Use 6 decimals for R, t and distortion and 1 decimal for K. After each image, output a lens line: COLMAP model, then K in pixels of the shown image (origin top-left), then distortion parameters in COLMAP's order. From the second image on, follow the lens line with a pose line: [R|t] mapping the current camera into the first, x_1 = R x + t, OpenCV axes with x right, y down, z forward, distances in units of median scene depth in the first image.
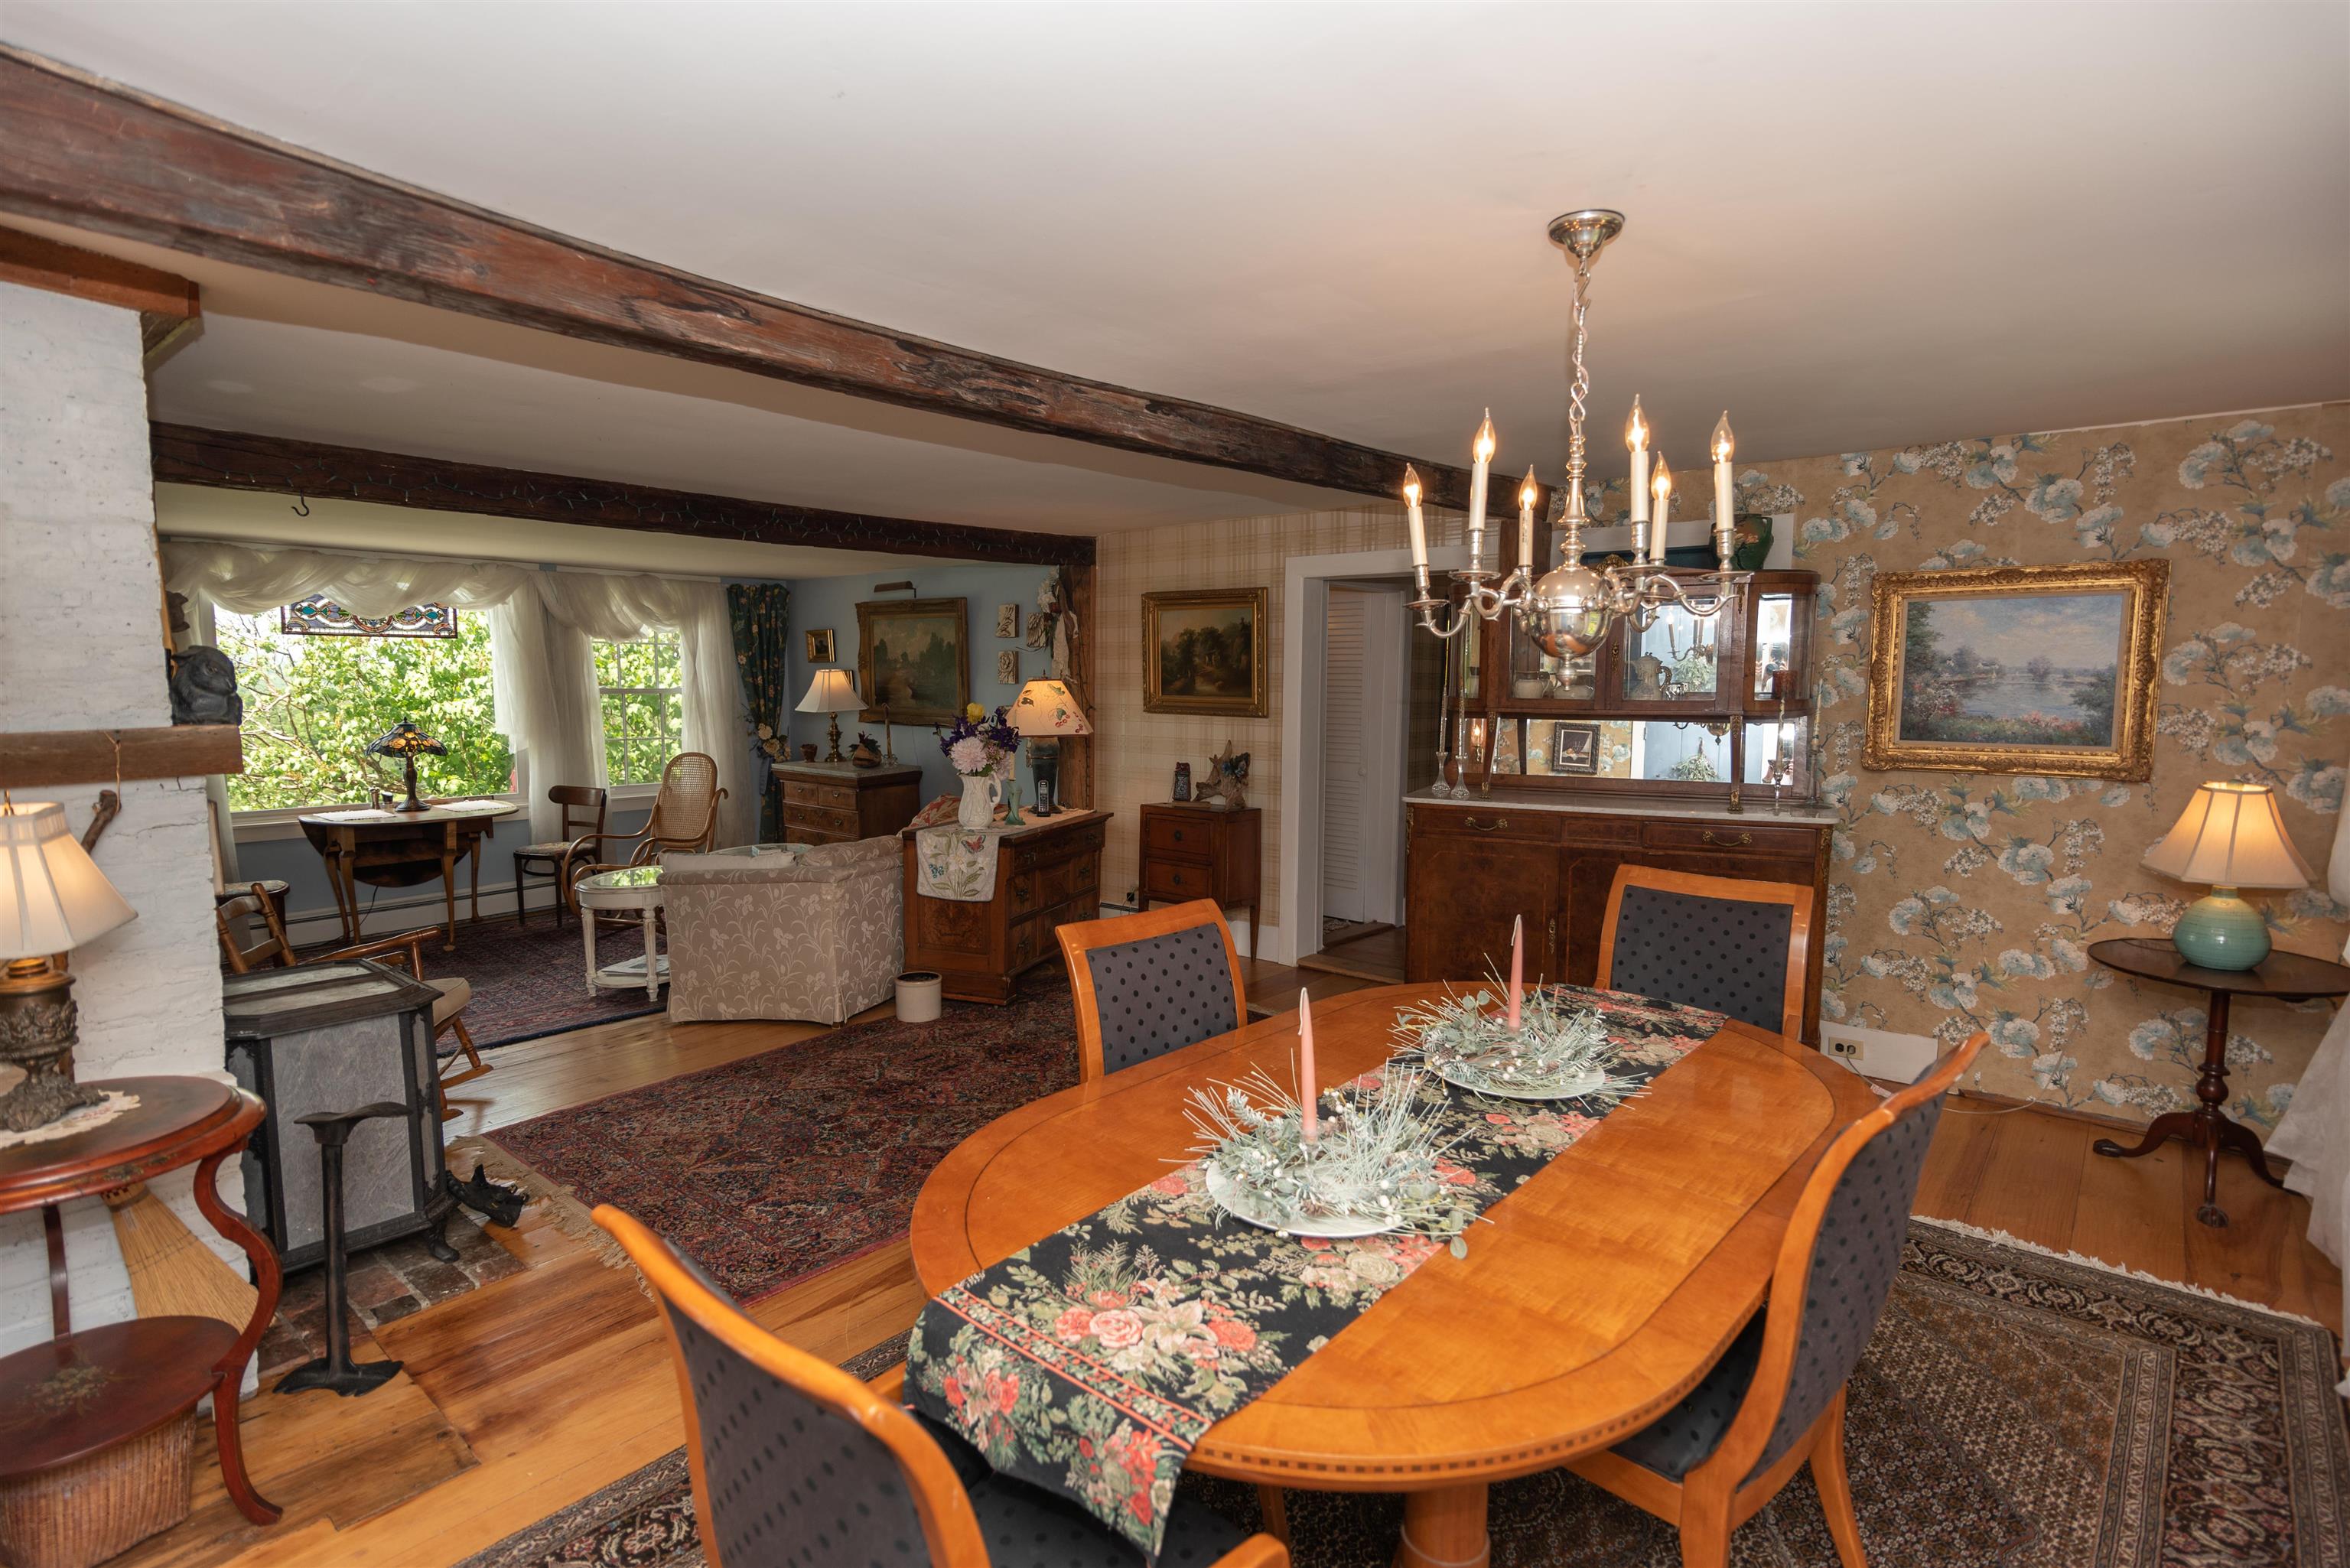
lens RADIAL K [[1133.7, 0, 1175.0], [0, 1133.7, 784.0], [0, 0, 1]] dist [0.000020, -0.000258]
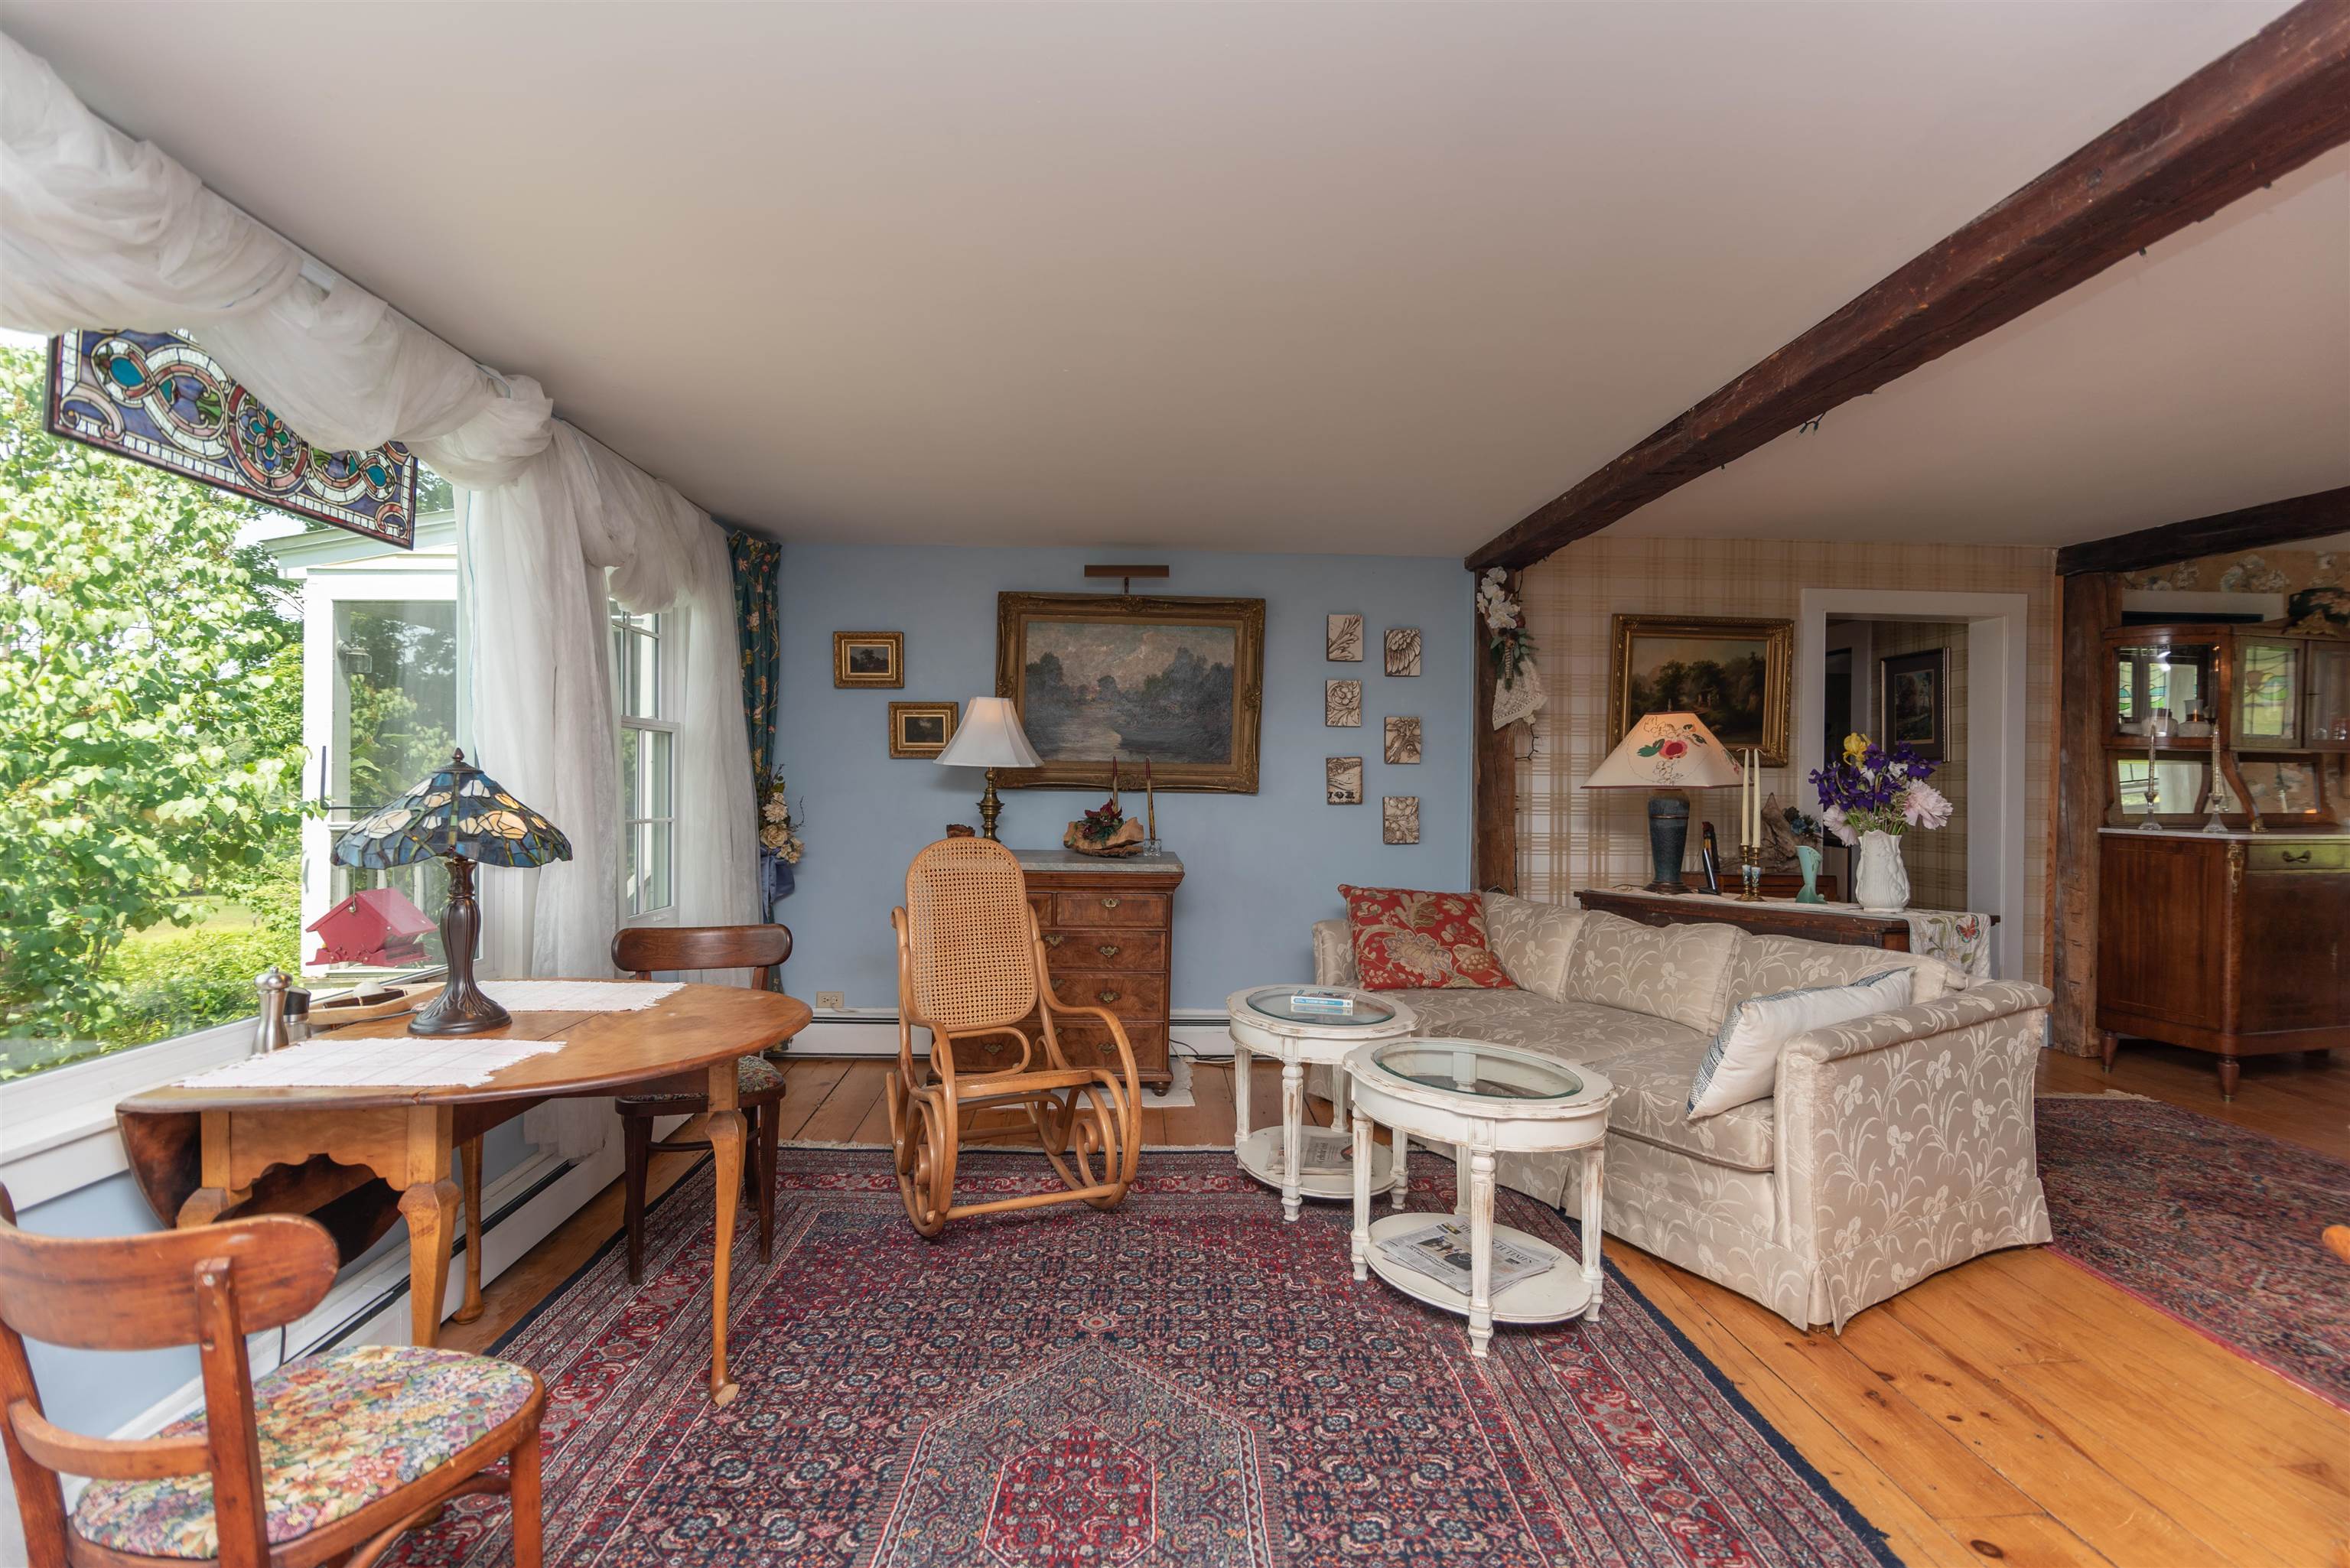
lens RADIAL K [[1133.7, 0, 1175.0], [0, 1133.7, 784.0], [0, 0, 1]] dist [0.000020, -0.000258]
pose [[0.727726, 0.002380, 0.685863, -0.693708], [0.058770, 0.996100, -0.065813, -0.013120], [-0.683345, 0.088202, 0.724748, 0.559578]]
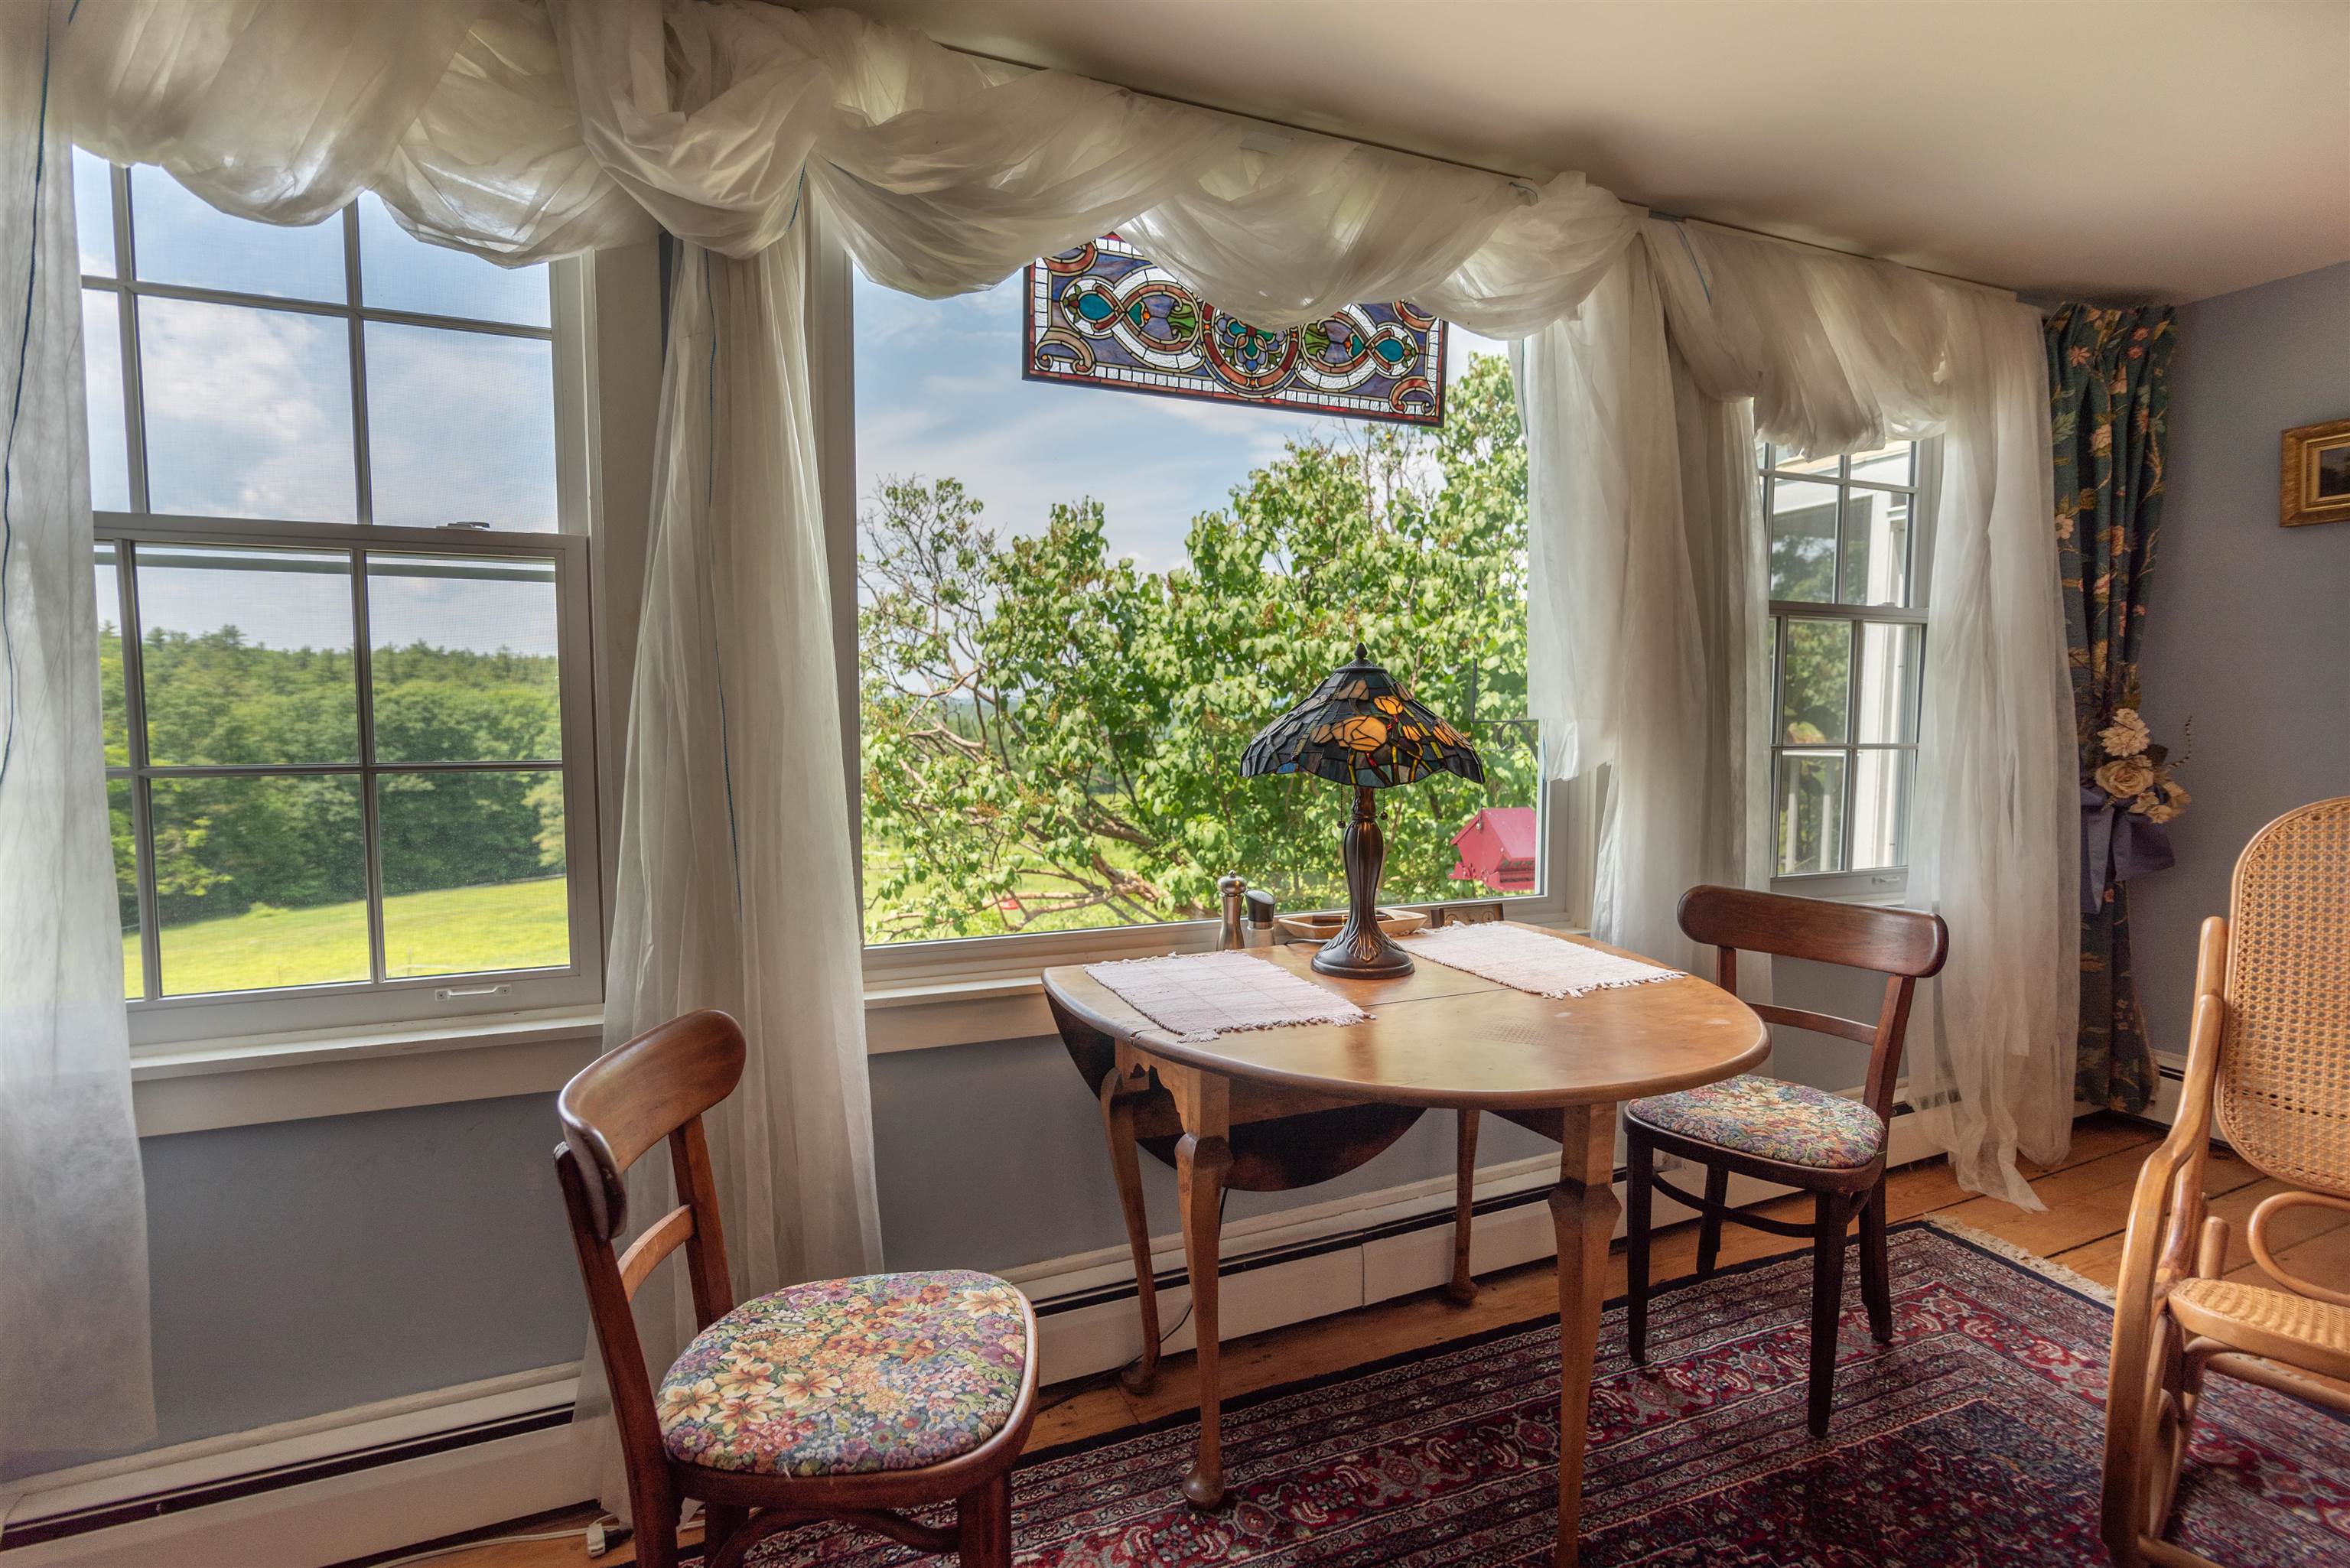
lens RADIAL K [[1133.7, 0, 1175.0], [0, 1133.7, 784.0], [0, 0, 1]] dist [0.000020, -0.000258]
pose [[0.894322, 0.028471, -0.446518, -0.543667], [-0.041478, 0.998951, -0.019382, -0.015219], [0.445498, 0.035855, 0.894565, 0.664708]]
